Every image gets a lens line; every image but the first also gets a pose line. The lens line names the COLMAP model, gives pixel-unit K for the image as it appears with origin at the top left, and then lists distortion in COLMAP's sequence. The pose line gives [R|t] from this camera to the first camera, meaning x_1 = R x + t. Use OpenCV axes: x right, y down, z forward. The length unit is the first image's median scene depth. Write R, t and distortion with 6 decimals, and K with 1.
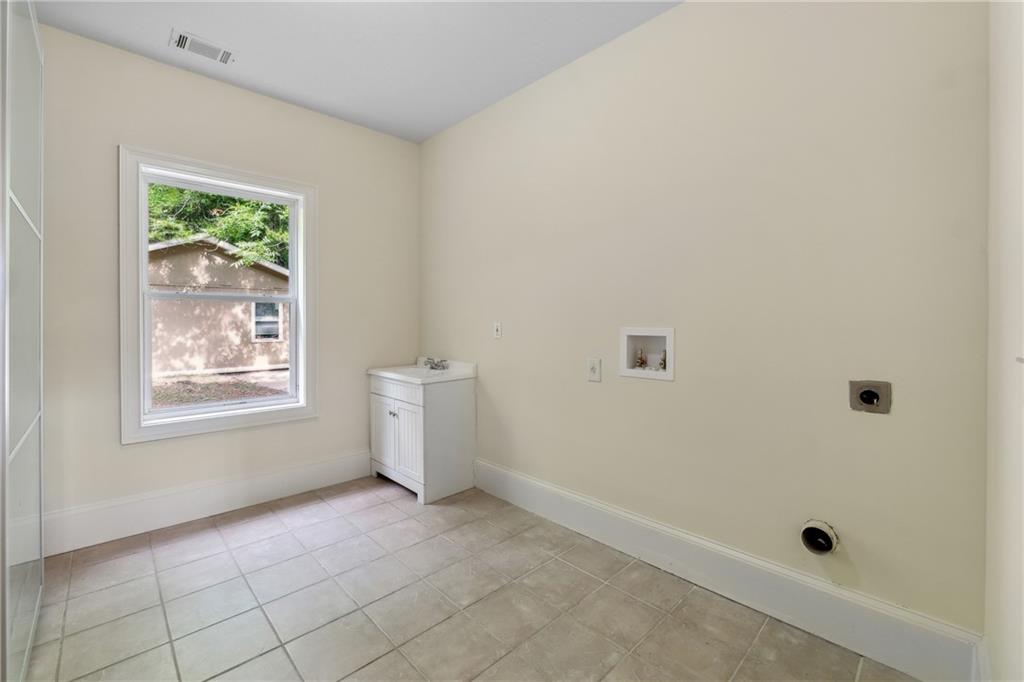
lens RADIAL K [[426.3, 0, 509.6], [0, 426.3, 333.7], [0, 0, 1]] dist [-0.010679, 0.000149]
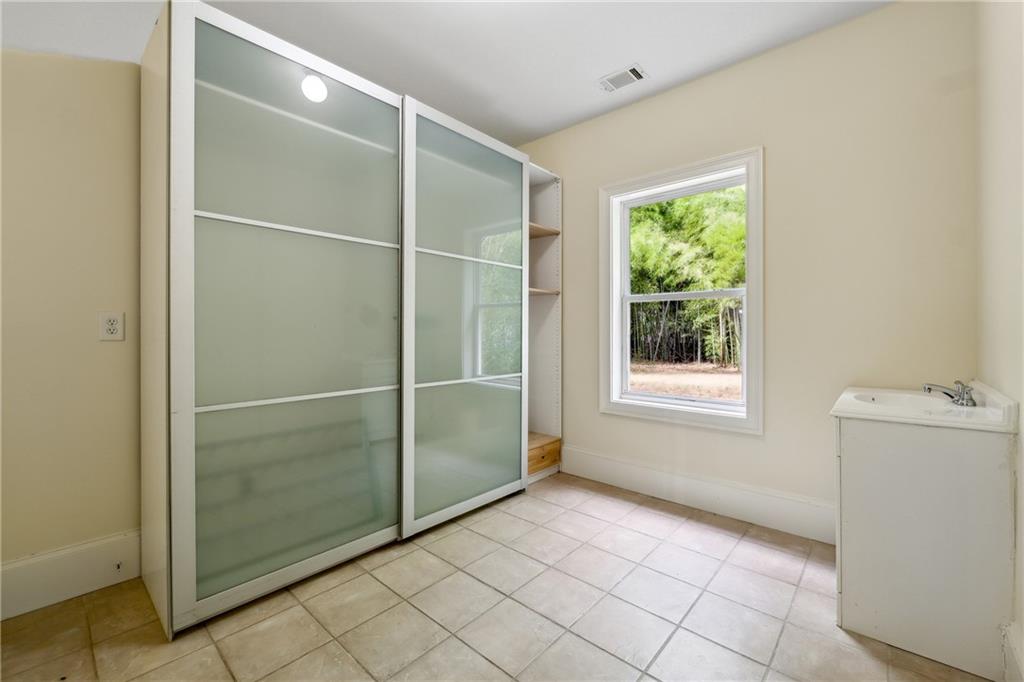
lens RADIAL K [[426.3, 0, 509.6], [0, 426.3, 333.7], [0, 0, 1]] dist [-0.010679, 0.000149]
pose [[0.078051, 0.006180, -0.996930, 0.362562], [-0.026046, 0.999652, 0.004158, 0.016164], [0.996609, 0.025642, 0.078185, 0.546760]]
